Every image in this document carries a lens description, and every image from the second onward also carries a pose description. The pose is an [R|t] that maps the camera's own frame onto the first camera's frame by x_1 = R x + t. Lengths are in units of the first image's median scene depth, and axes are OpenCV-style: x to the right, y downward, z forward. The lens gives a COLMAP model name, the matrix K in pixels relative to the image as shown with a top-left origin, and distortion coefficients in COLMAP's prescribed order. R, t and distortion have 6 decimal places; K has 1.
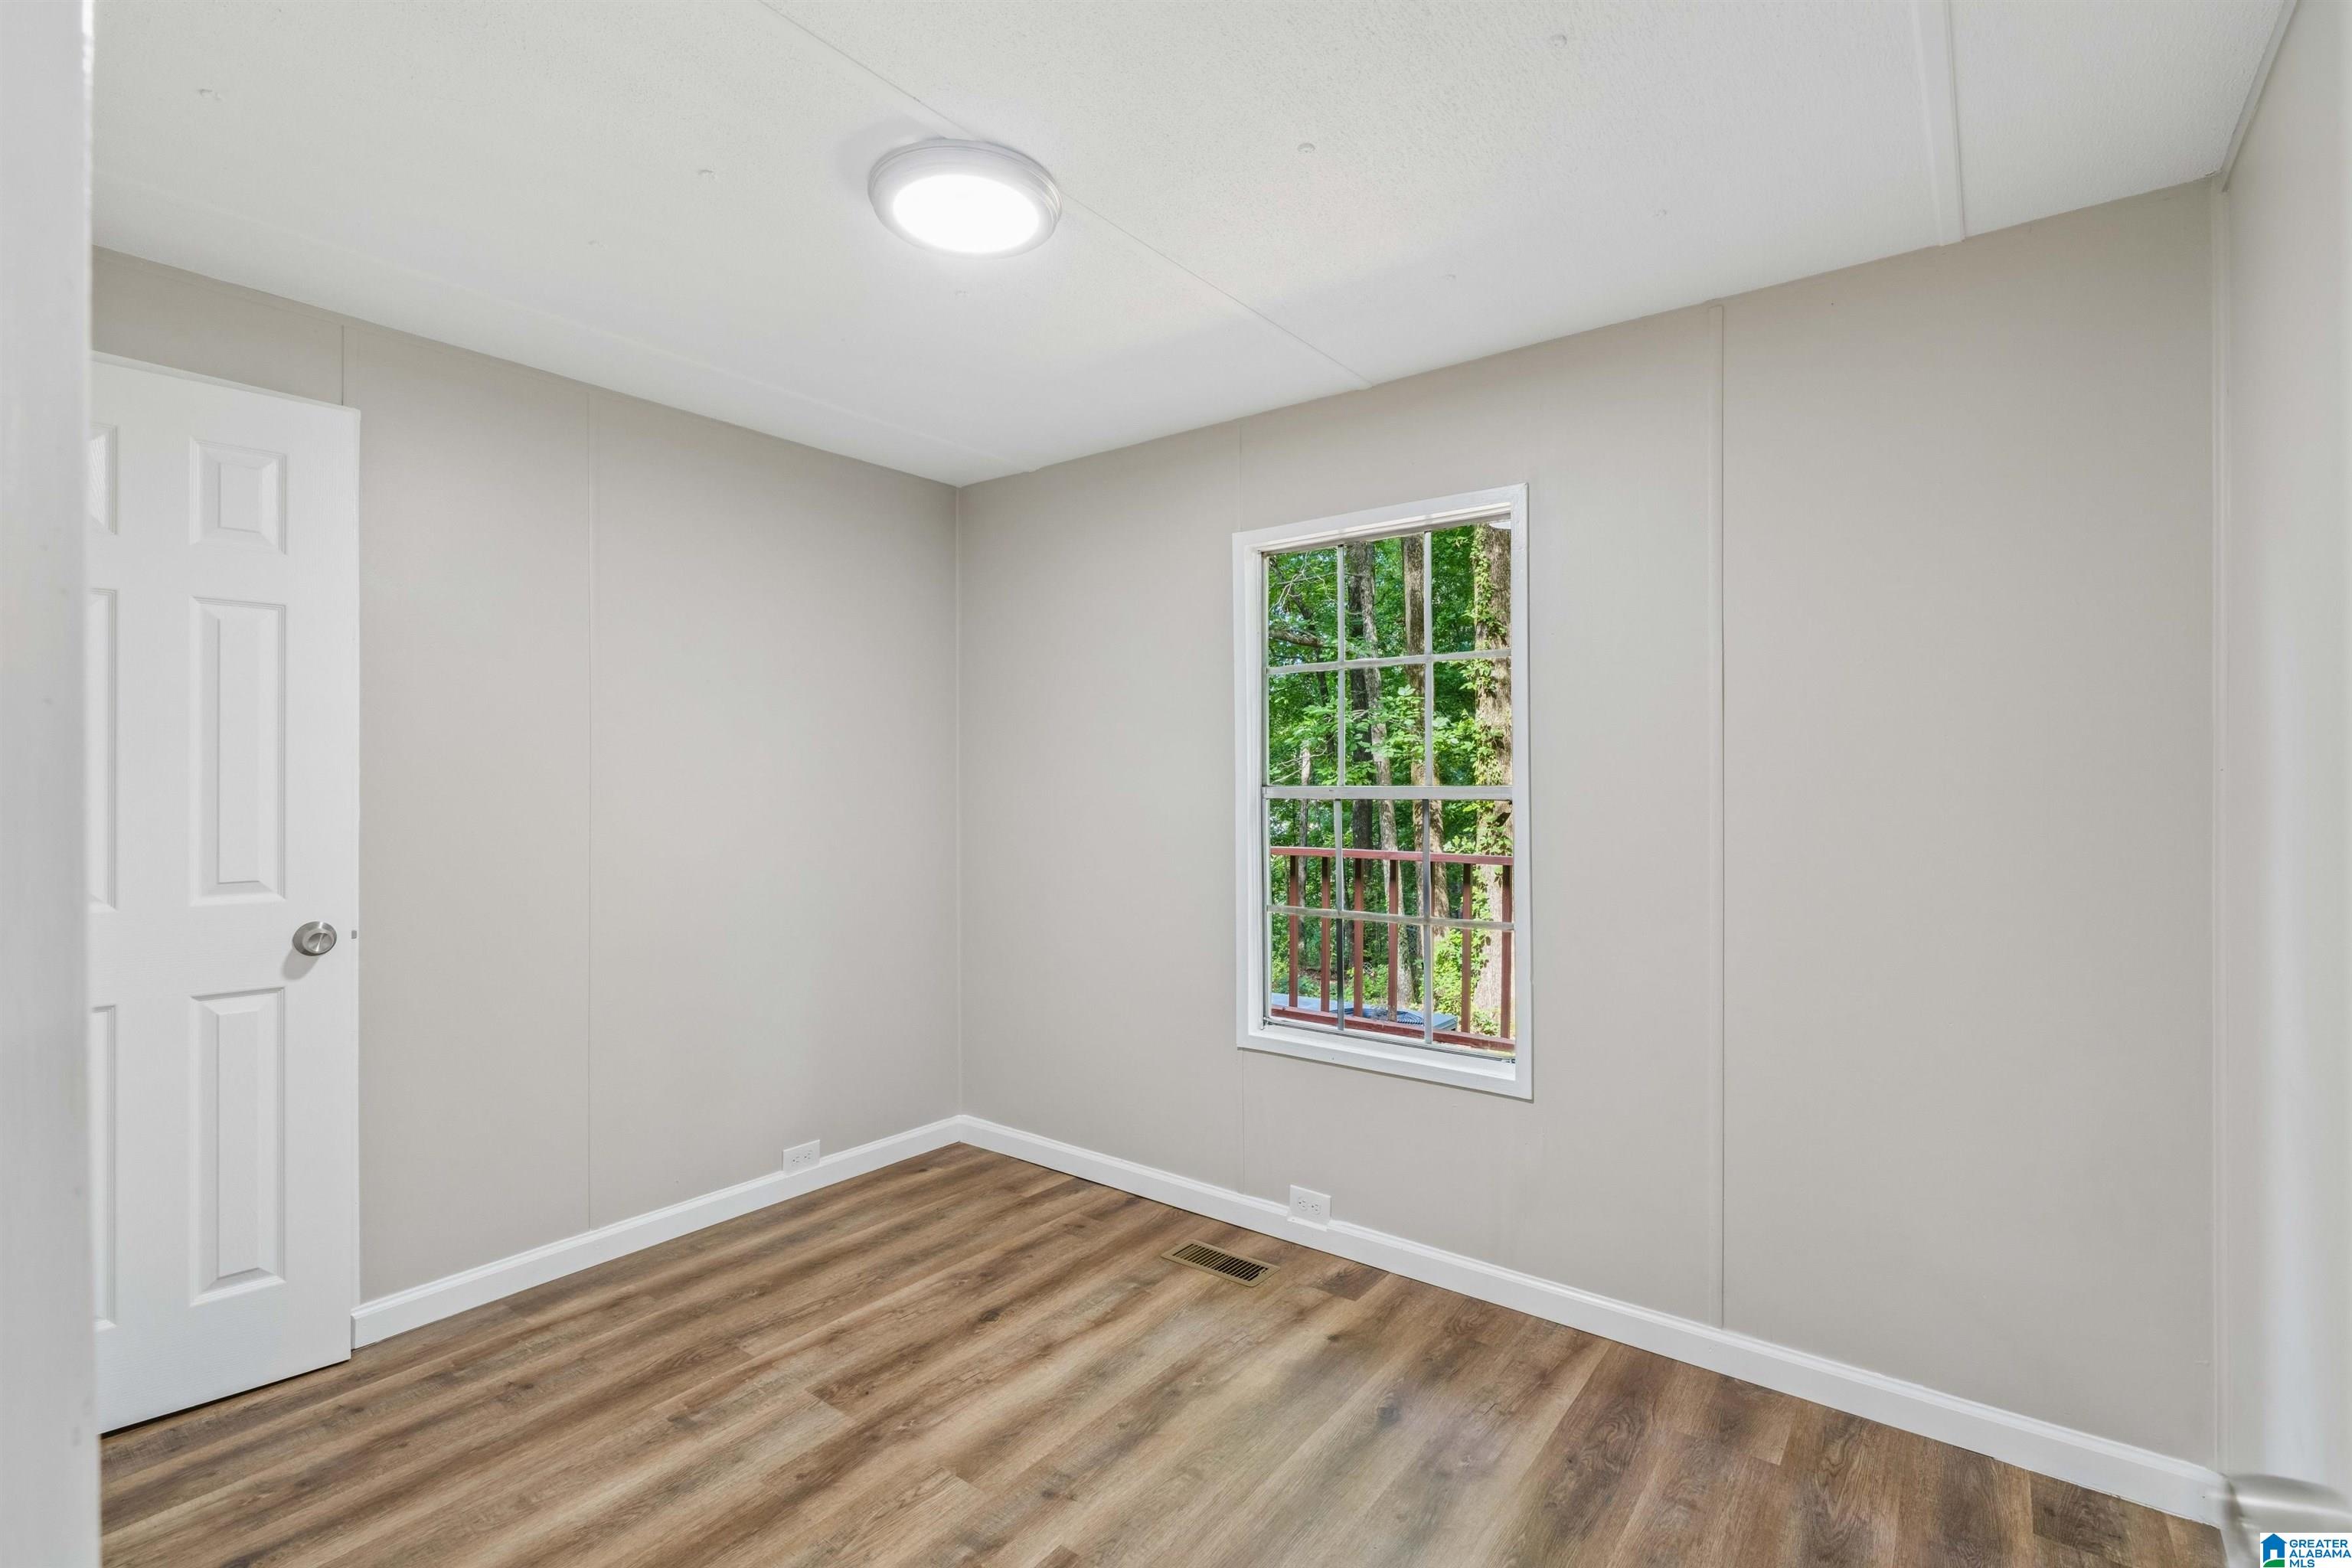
lens RADIAL K [[1055.5, 0, 1177.1], [0, 1055.5, 785.7], [0, 0, 1]] dist [-0.008289, 0.002901]
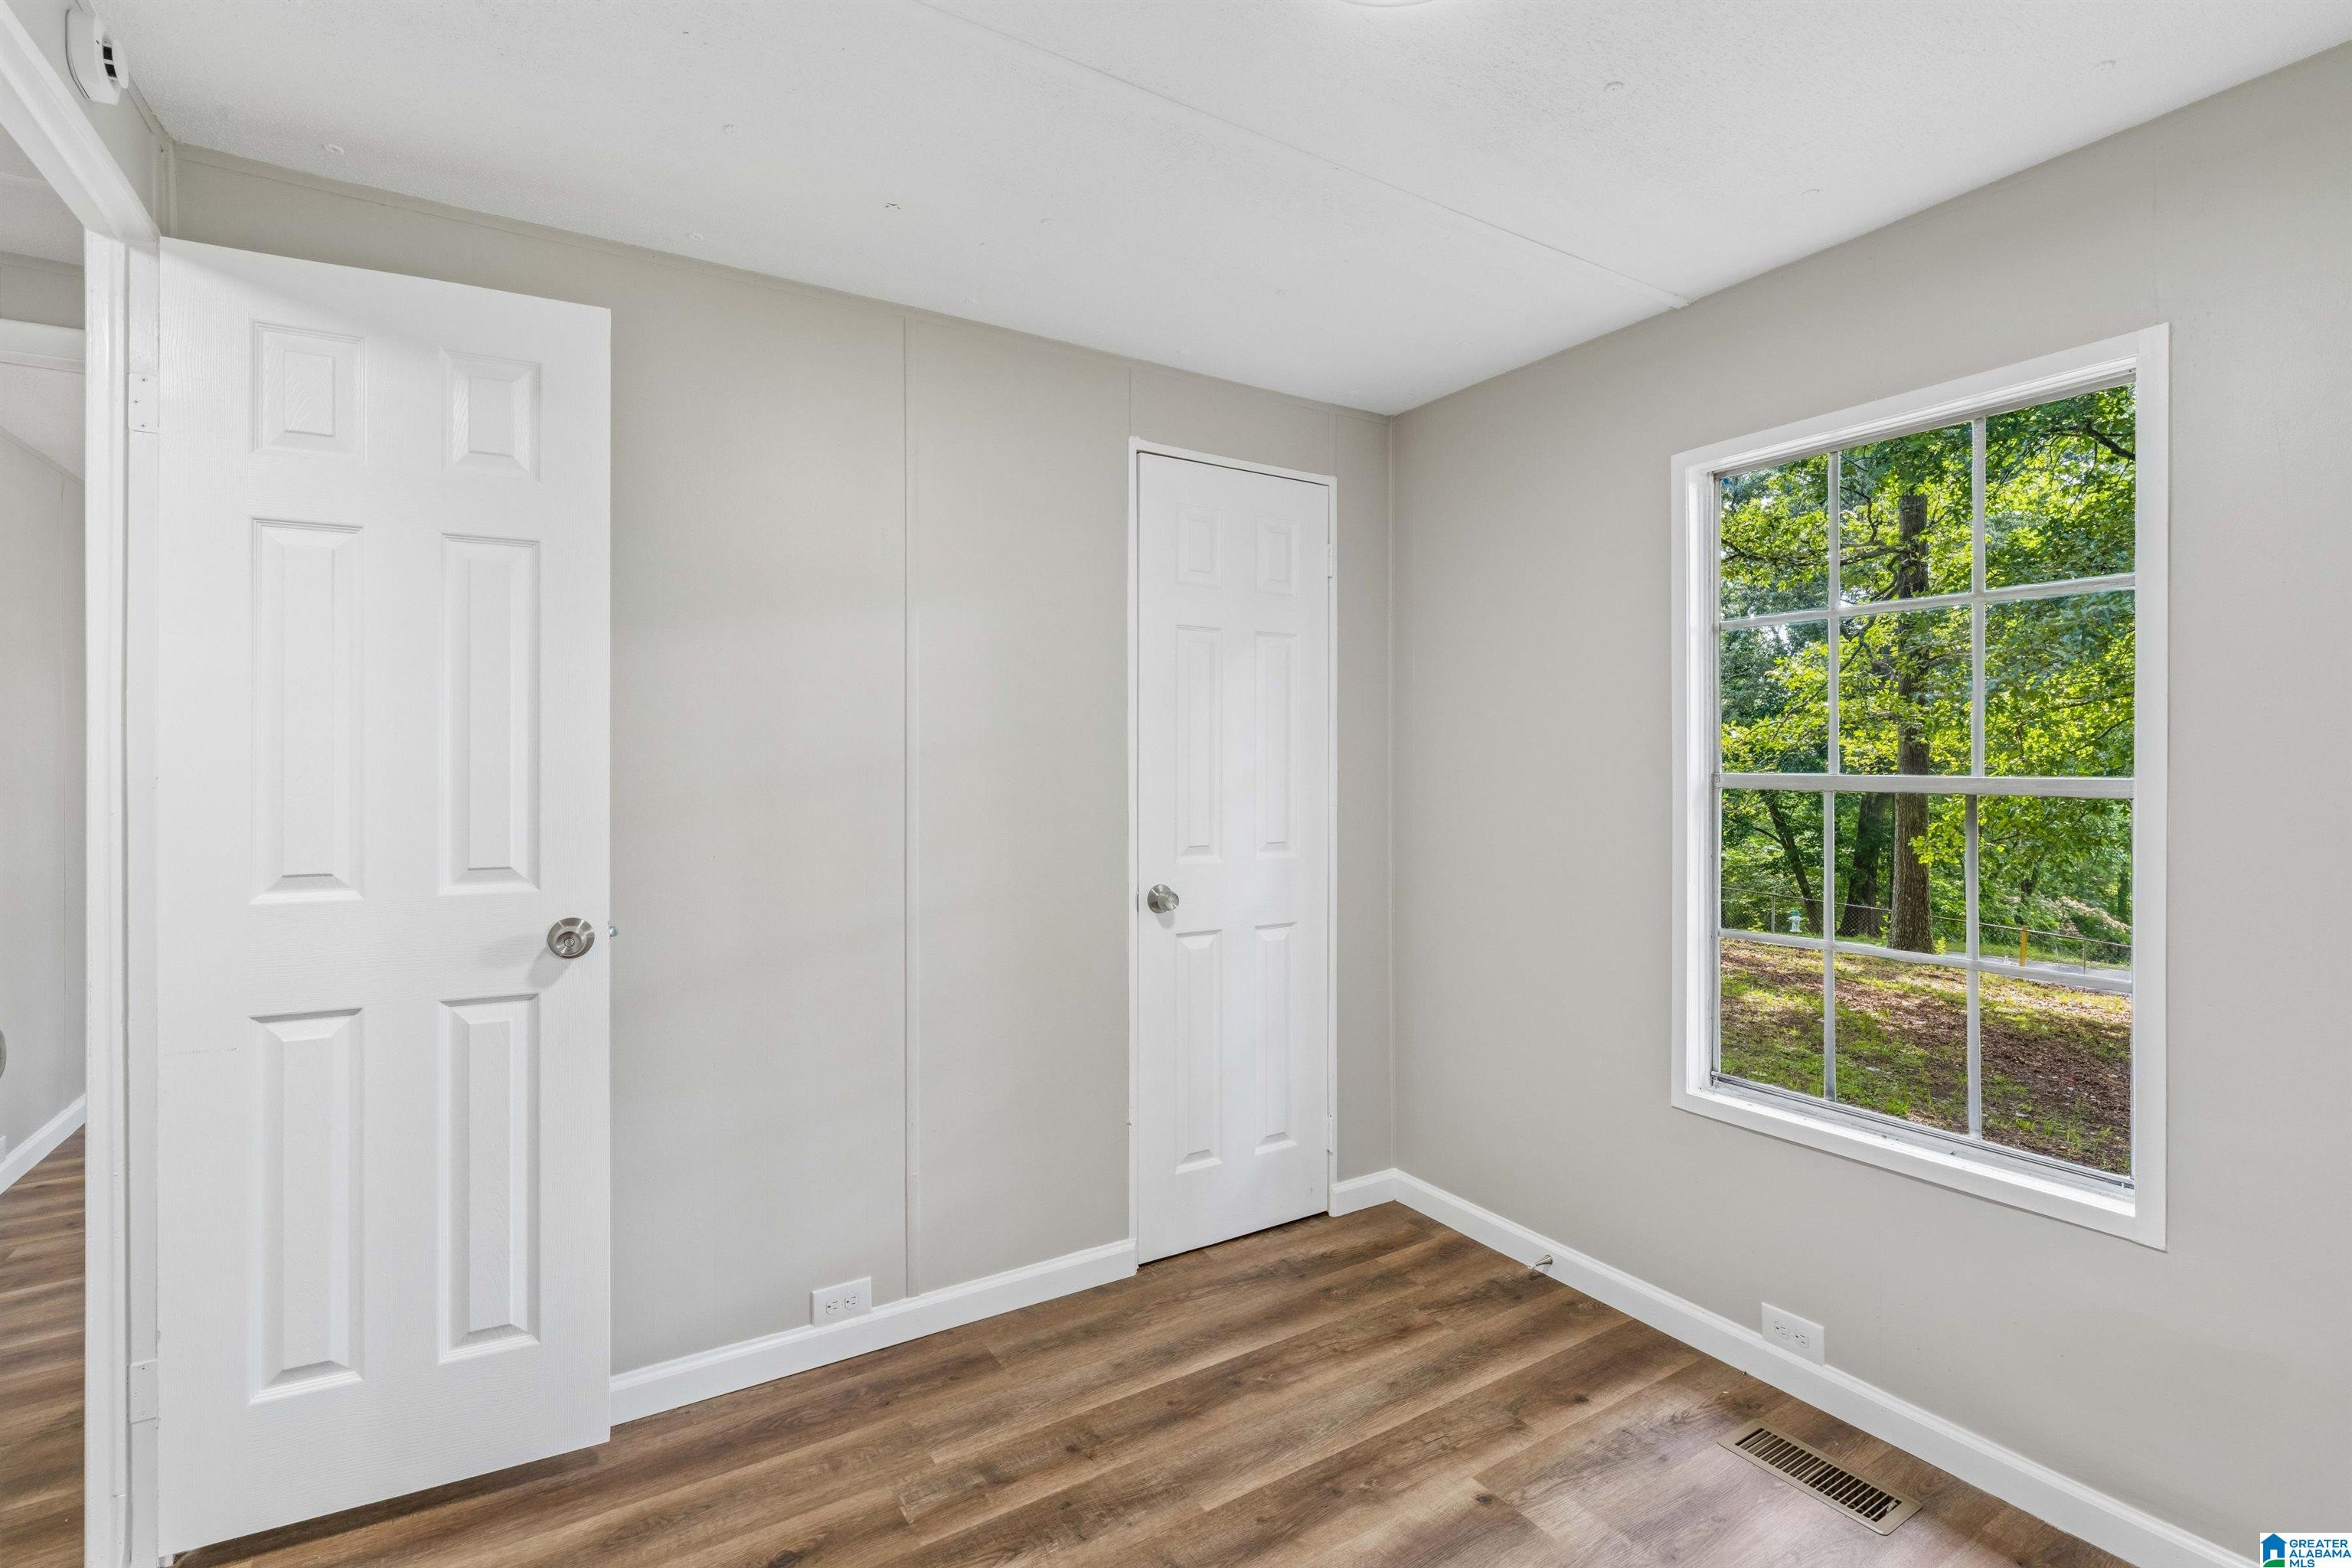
lens RADIAL K [[1055.5, 0, 1179.8], [0, 1055.5, 765.4], [0, 0, 1]] dist [-0.008289, 0.002901]
pose [[0.941474, -0.003649, -0.337066, -0.075619], [-0.002885, 0.999818, -0.018881, 0.021946], [0.337073, 0.018749, 0.941292, 0.371036]]
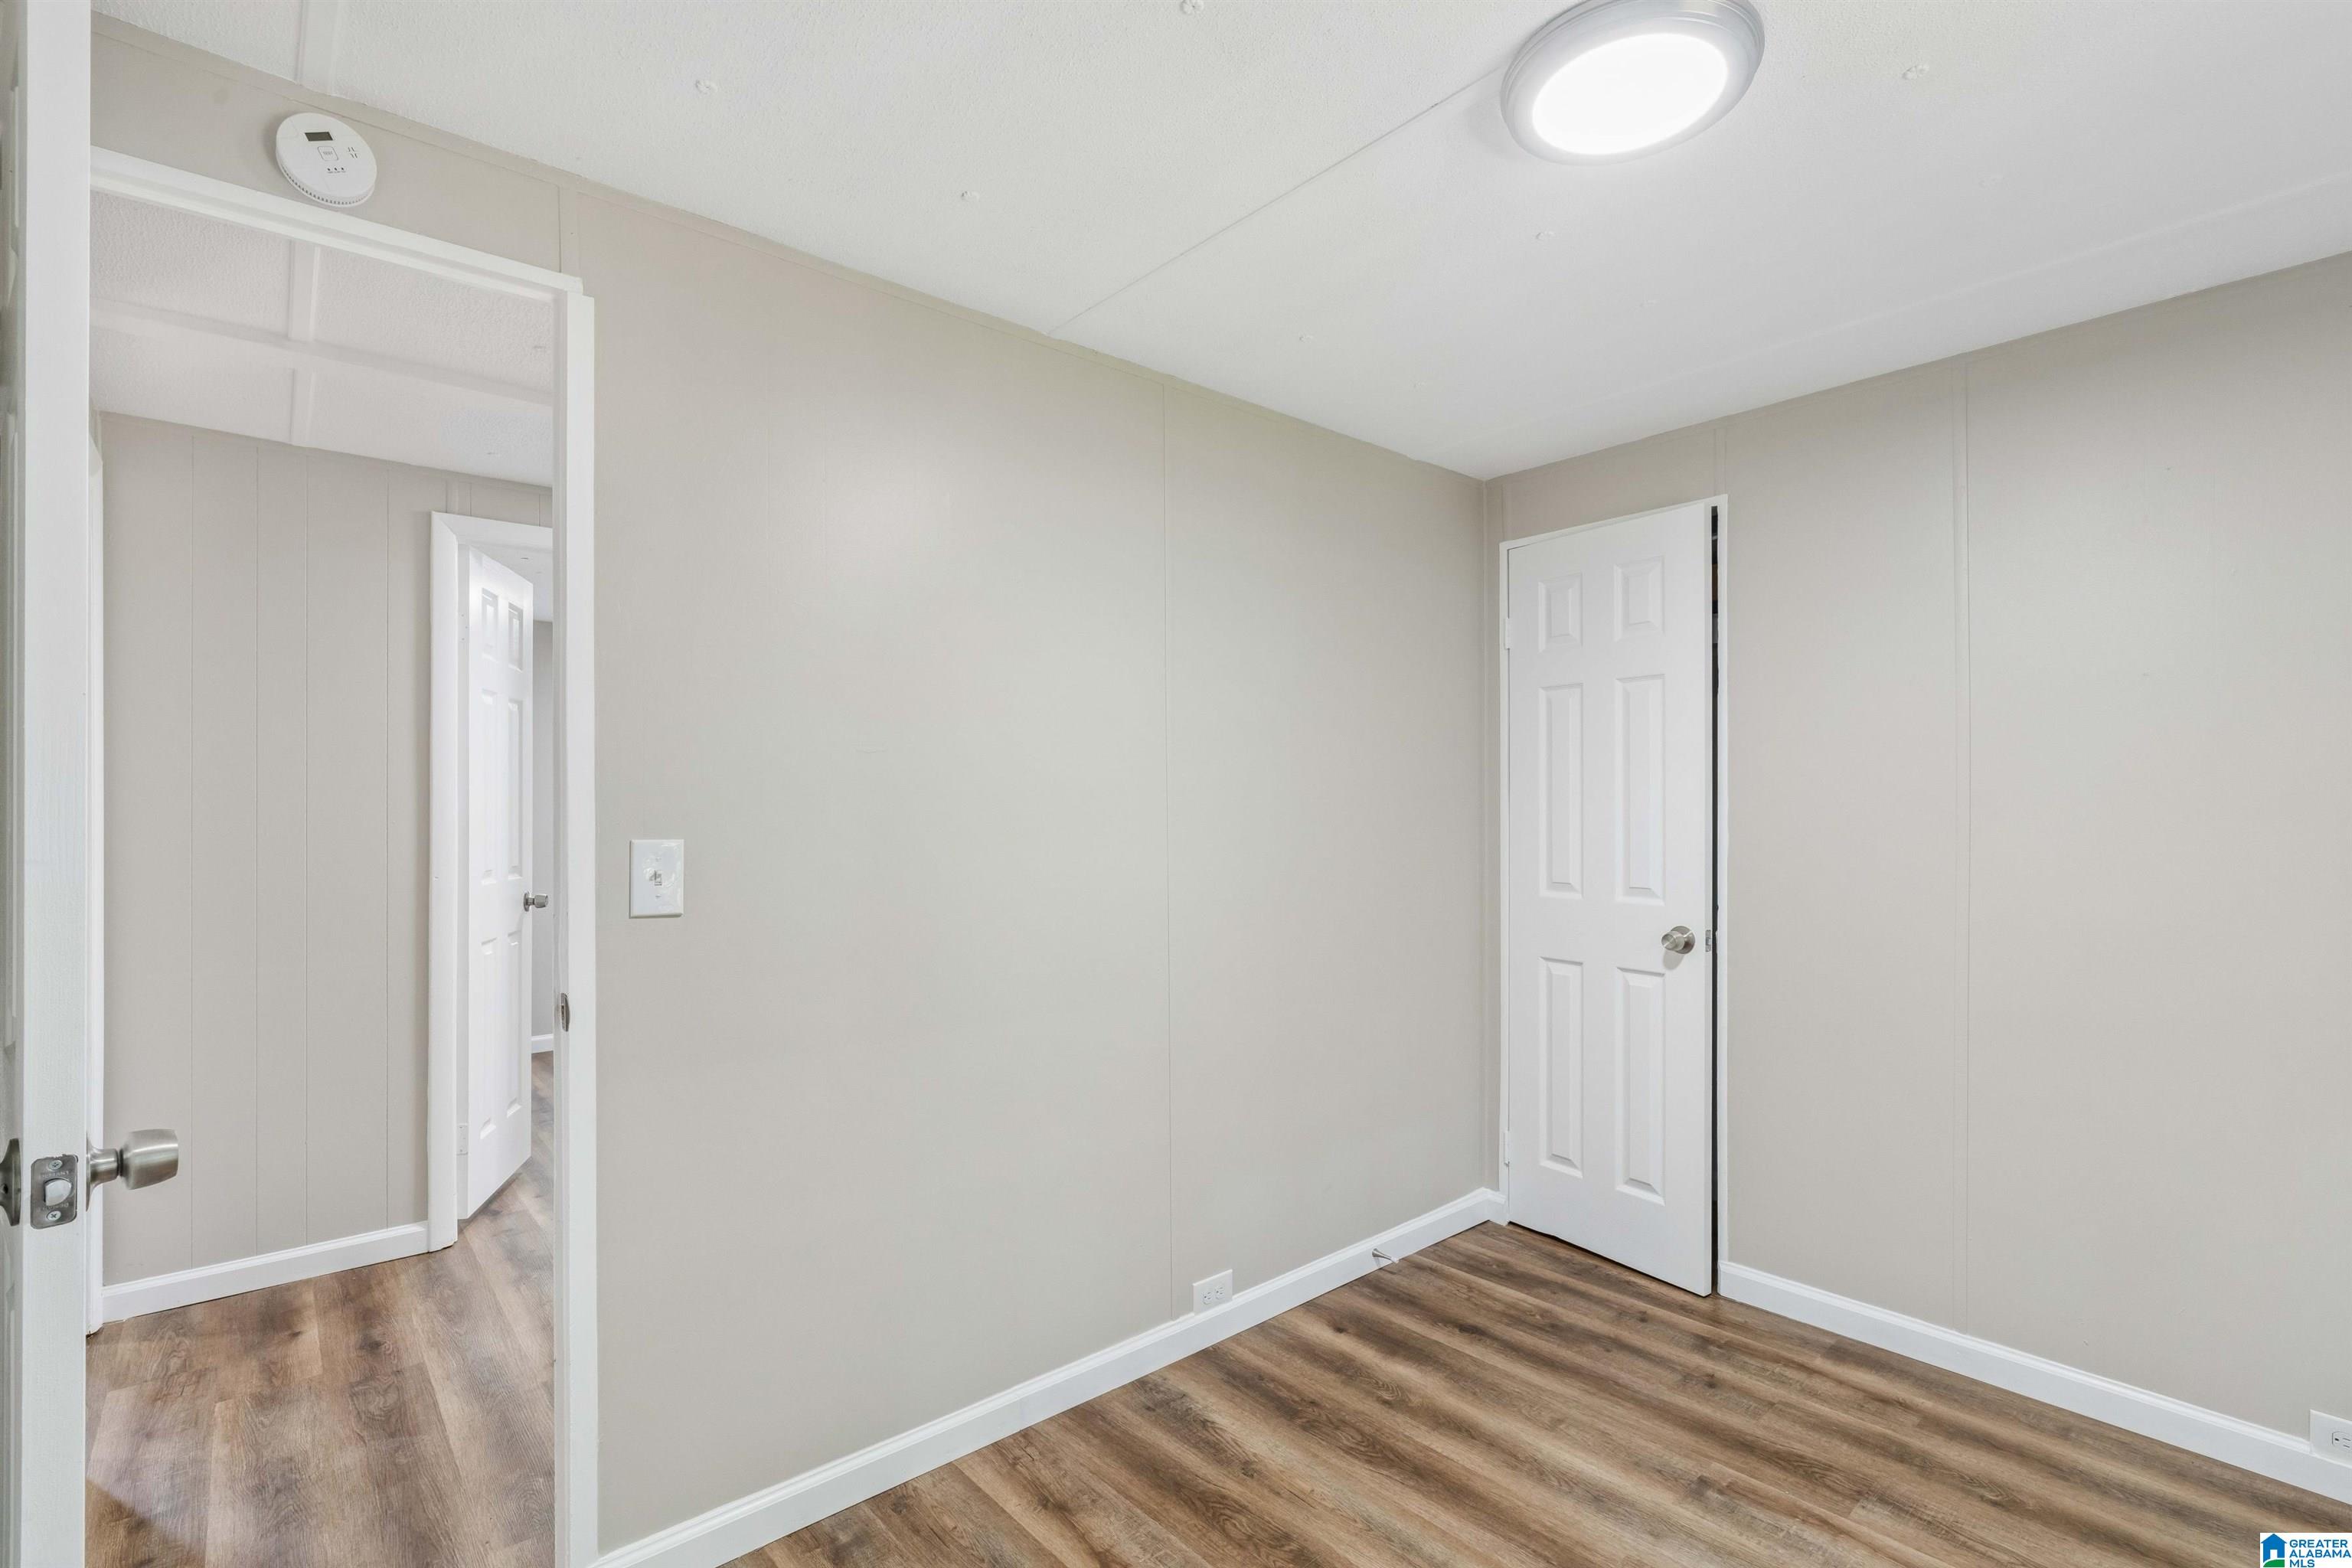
lens RADIAL K [[1055.5, 0, 1181.2], [0, 1055.5, 803.8], [0, 0, 1]] dist [-0.008289, 0.002901]
pose [[-0.184441, 0.001071, -0.982843, 0.511642], [-0.005356, 0.999983, 0.002095, -0.013838], [0.982829, 0.005651, -0.184432, 0.652466]]
